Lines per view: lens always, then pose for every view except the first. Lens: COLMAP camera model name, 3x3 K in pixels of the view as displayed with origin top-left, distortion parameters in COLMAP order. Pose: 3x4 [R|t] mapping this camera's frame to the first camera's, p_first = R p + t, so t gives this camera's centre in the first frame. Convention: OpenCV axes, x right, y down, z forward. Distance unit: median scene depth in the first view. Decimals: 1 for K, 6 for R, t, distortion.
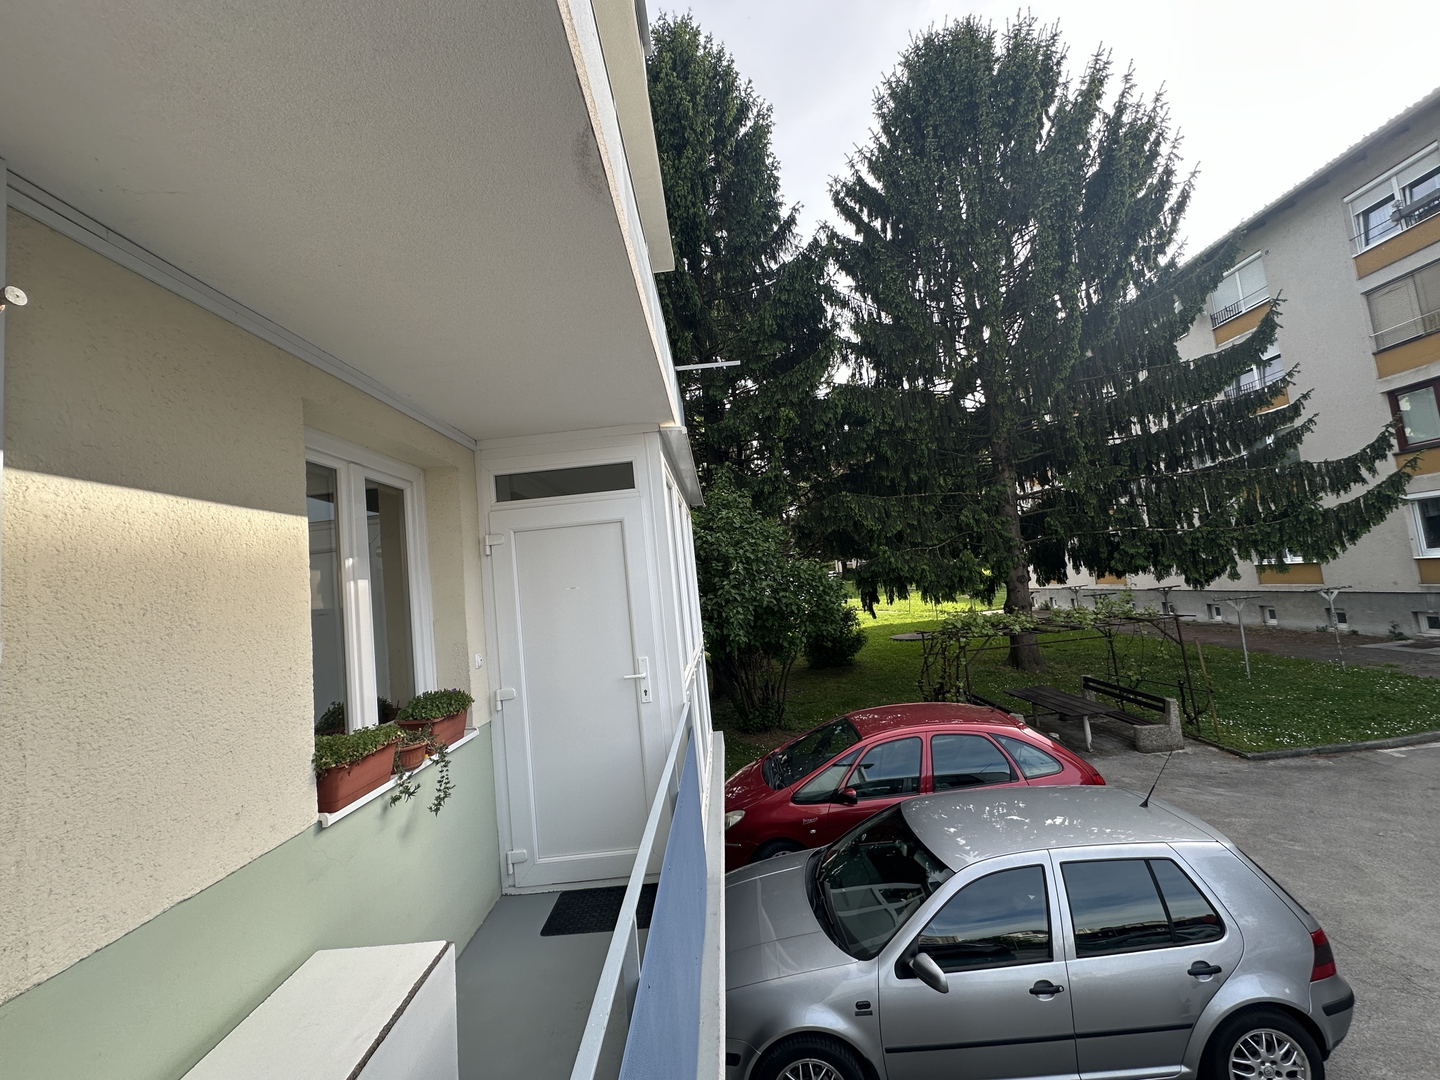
lens RADIAL K [[572.5, 0, 713.6], [0, 572.5, 534.9], [0, 0, 1]] dist [-0.001900, -0.000634]
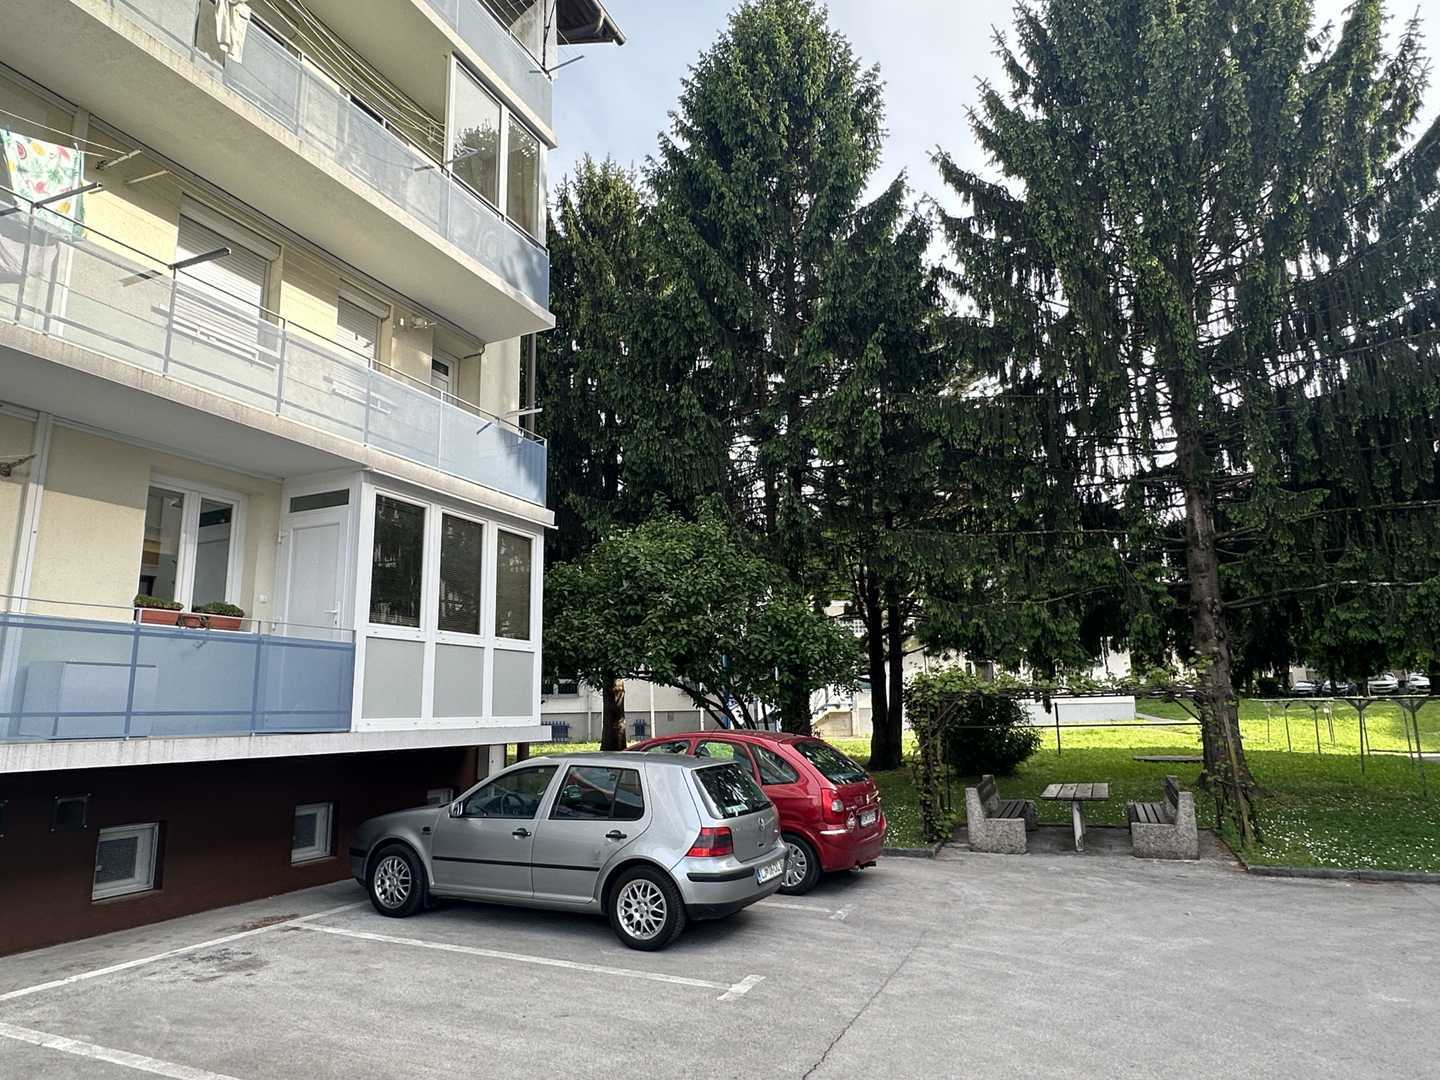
lens RADIAL K [[879.7, 0, 720.3], [0, 879.7, 544.6], [0, 0, 1]] dist [0.000978, 0.000414]
pose [[0.919129, 0.006328, -0.393907, 1.926719], [-0.036901, 0.996858, -0.070089, 0.181764], [0.392226, 0.078956, 0.916474, -0.948853]]
